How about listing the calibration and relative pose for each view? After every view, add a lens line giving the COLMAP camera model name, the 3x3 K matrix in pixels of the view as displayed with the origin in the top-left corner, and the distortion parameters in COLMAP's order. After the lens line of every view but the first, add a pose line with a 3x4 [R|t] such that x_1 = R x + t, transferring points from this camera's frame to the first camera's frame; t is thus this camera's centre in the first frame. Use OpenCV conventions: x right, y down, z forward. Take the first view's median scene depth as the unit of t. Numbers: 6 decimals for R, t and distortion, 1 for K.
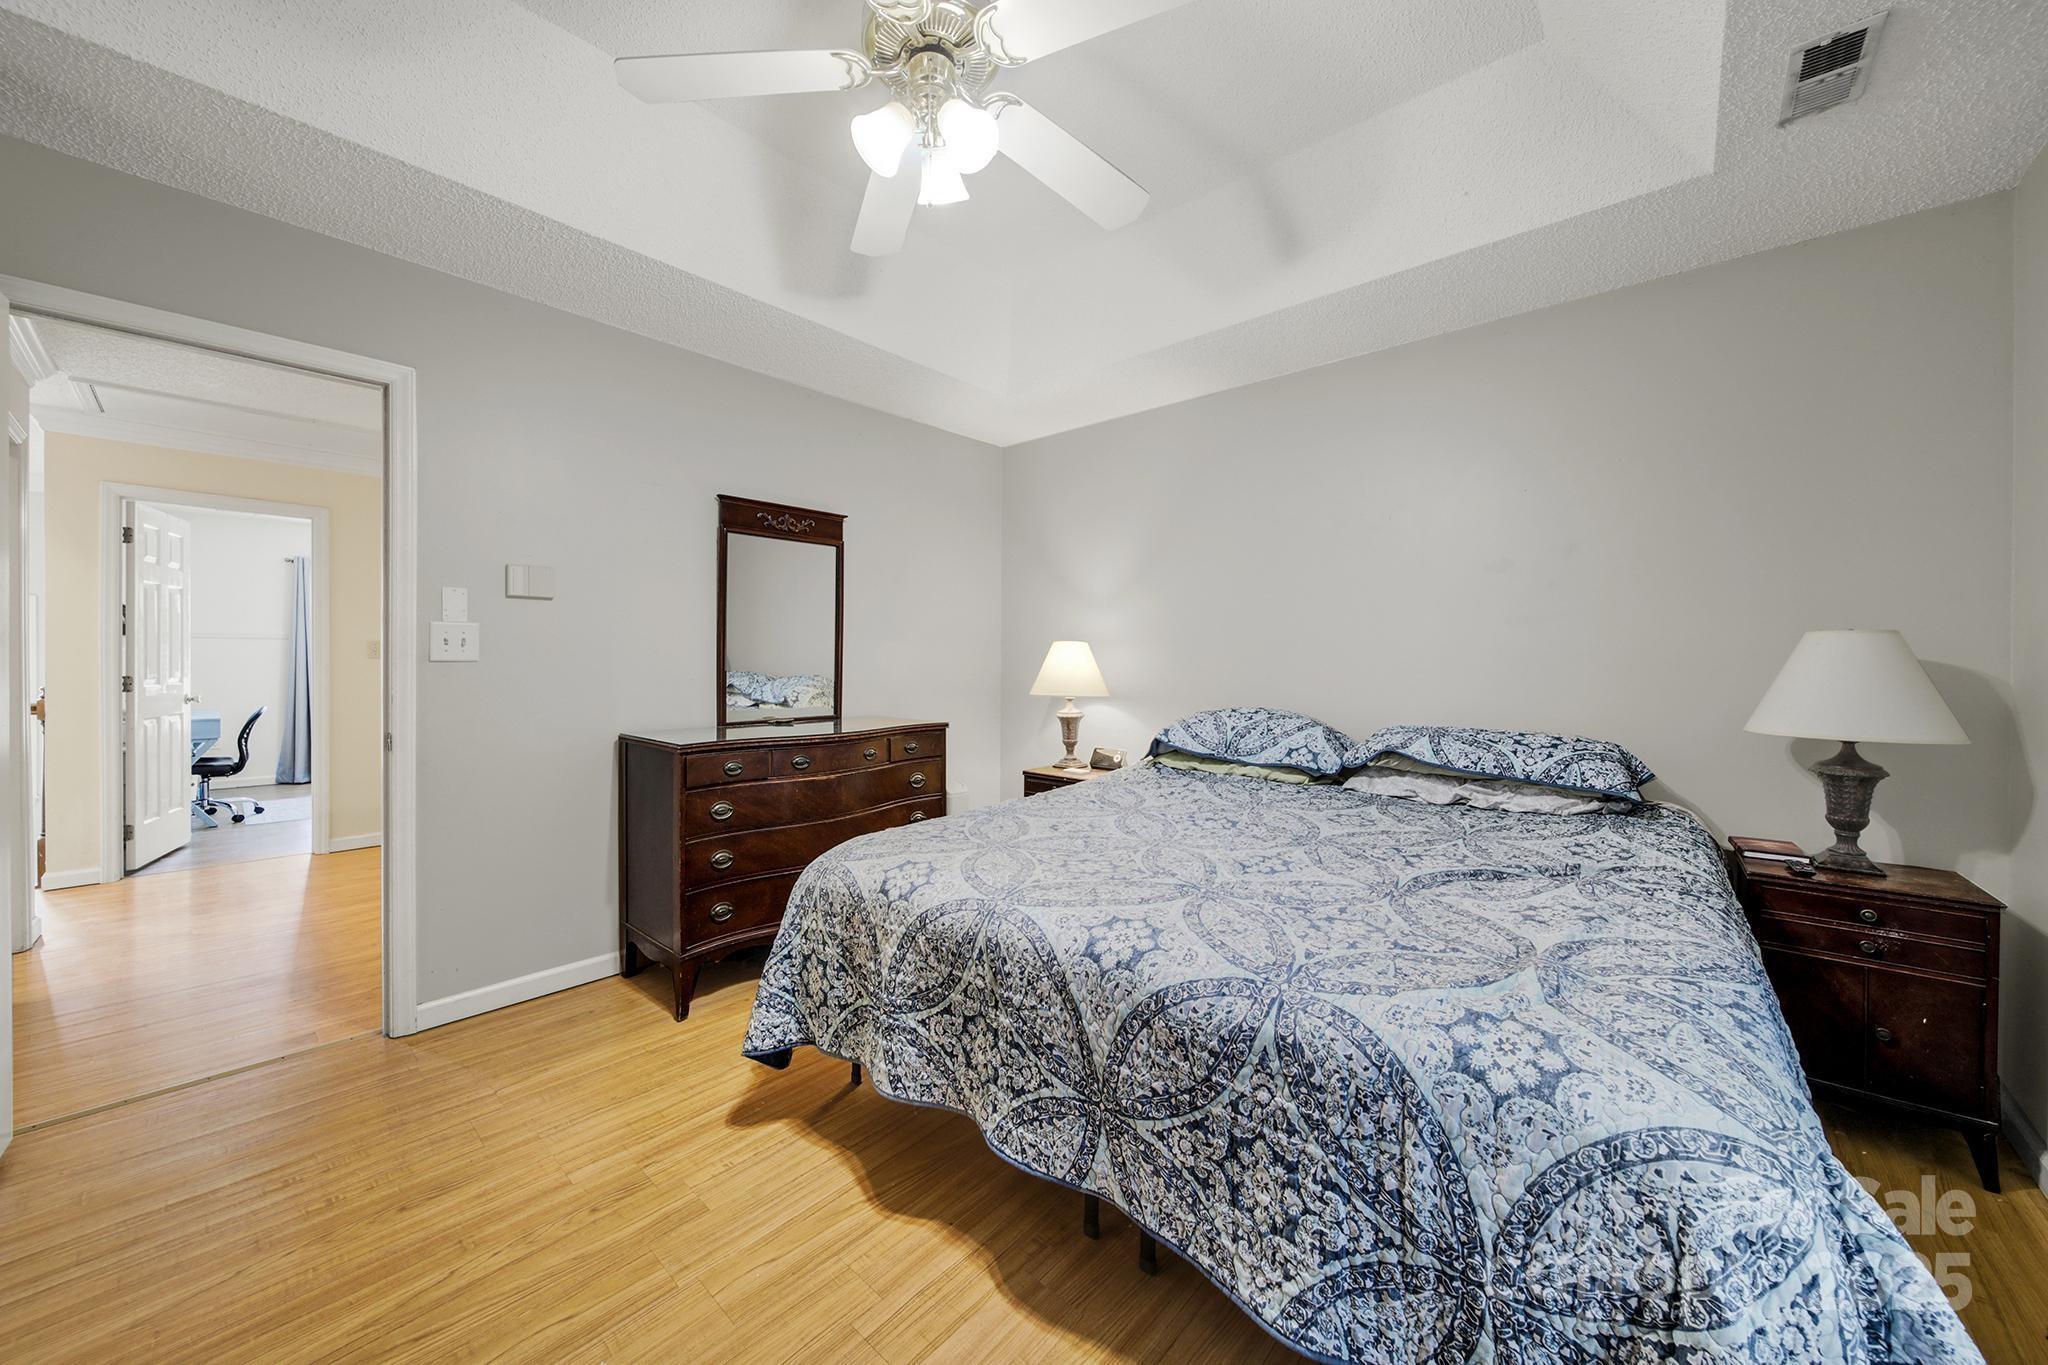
lens RADIAL K [[747.4, 0, 1020.4], [0, 747.4, 661.1], [0, 0, 1]] dist [0.000305, 0.000035]
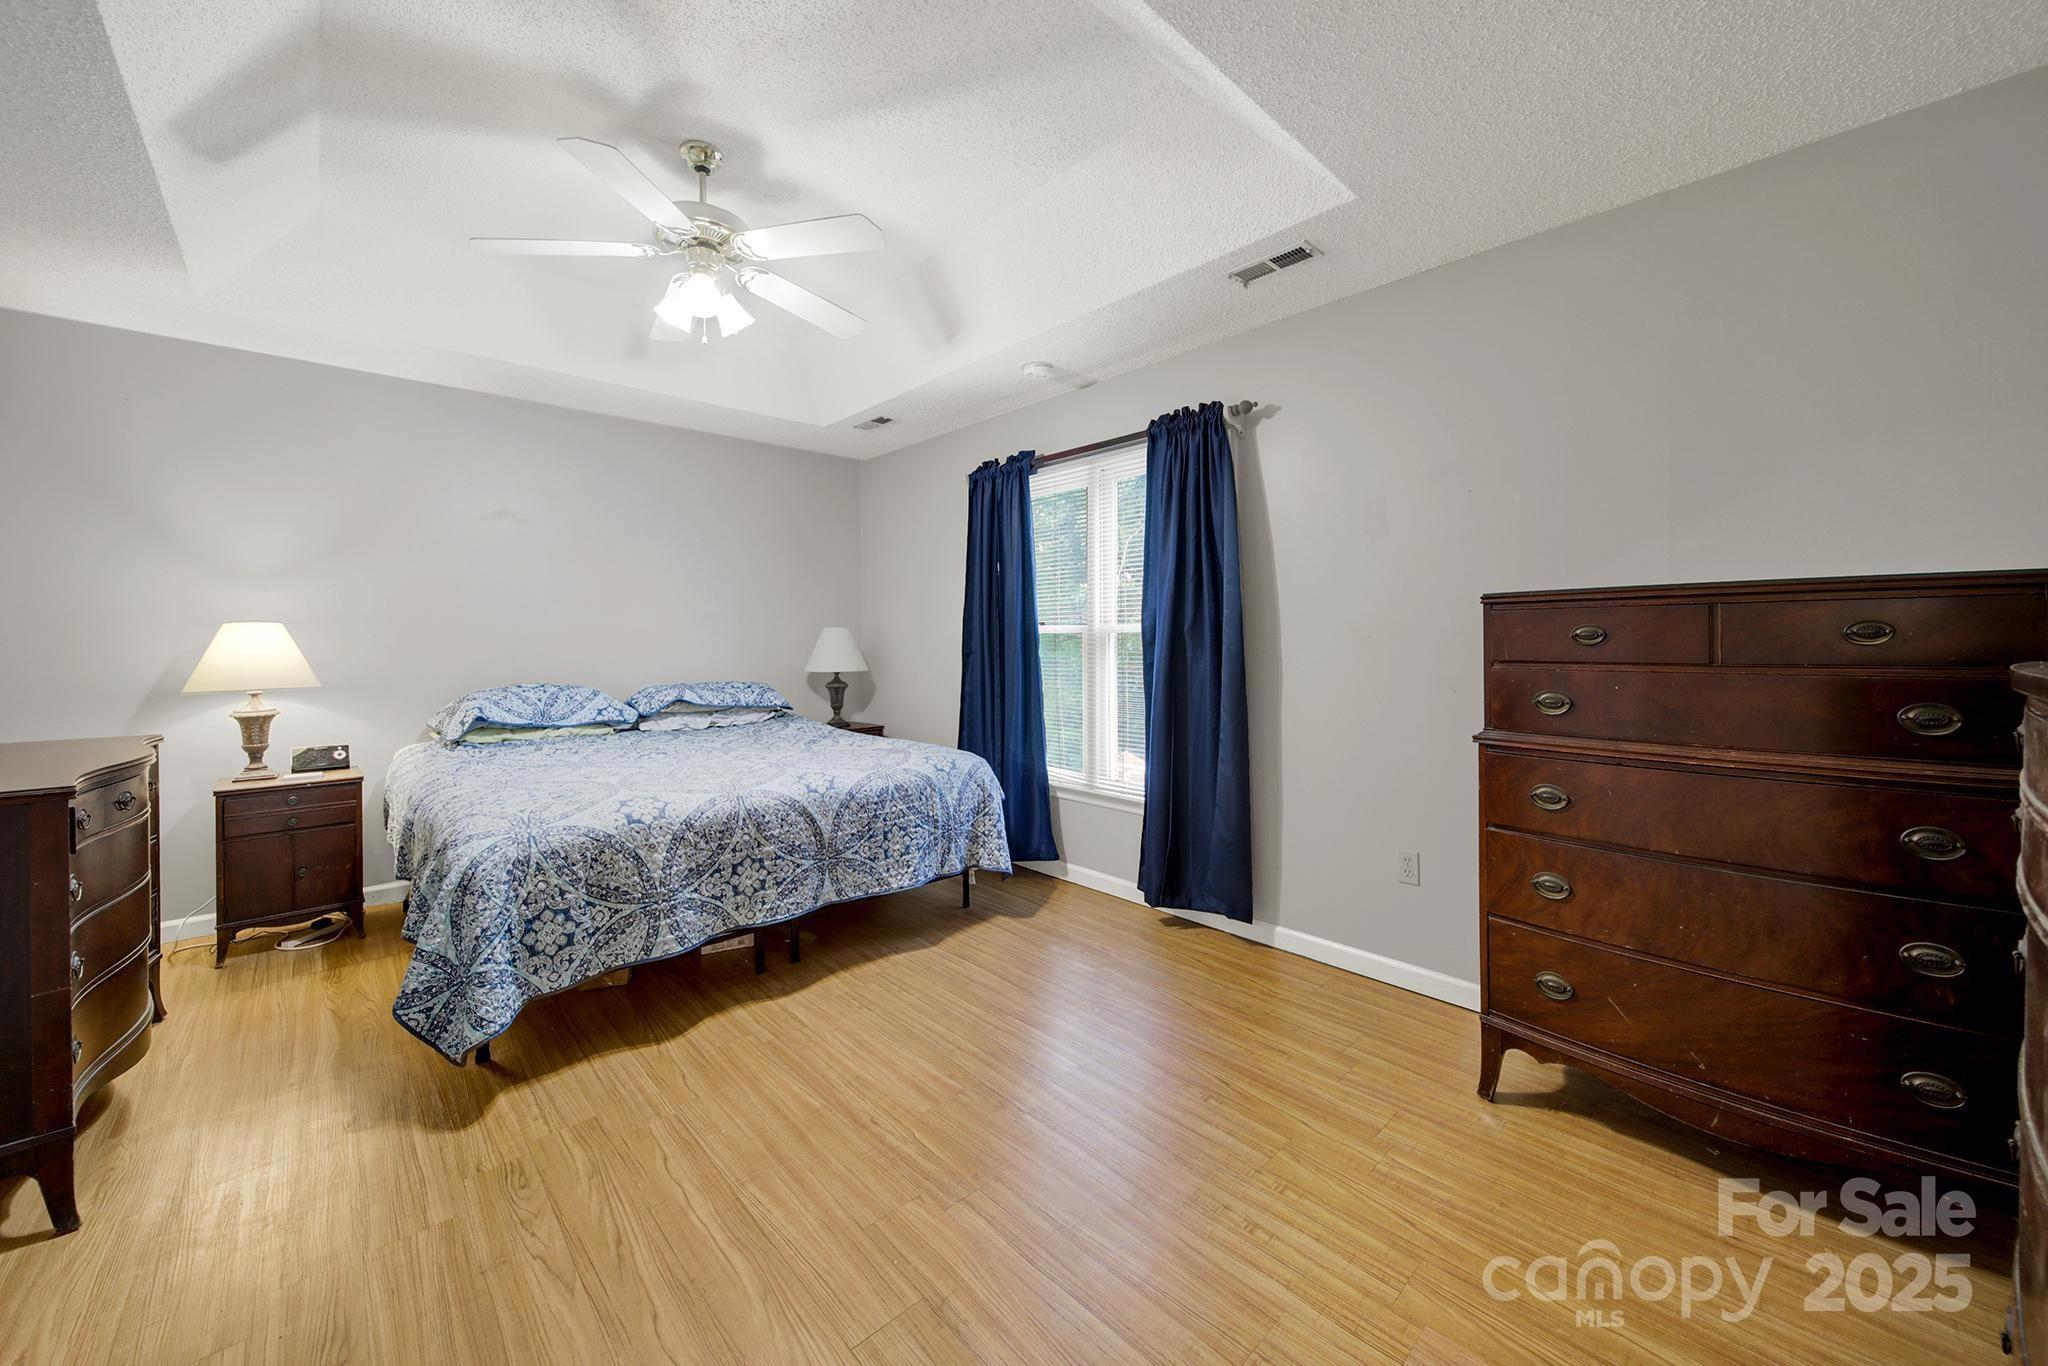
lens RADIAL K [[747.4, 0, 1020.4], [0, 747.4, 661.6], [0, 0, 1]] dist [0.000305, 0.000035]
pose [[0.085861, -0.034848, 0.995698, -1.514449], [0.012113, 0.999351, 0.033932, -0.005459], [-0.996234, 0.009148, 0.086227, 0.236293]]
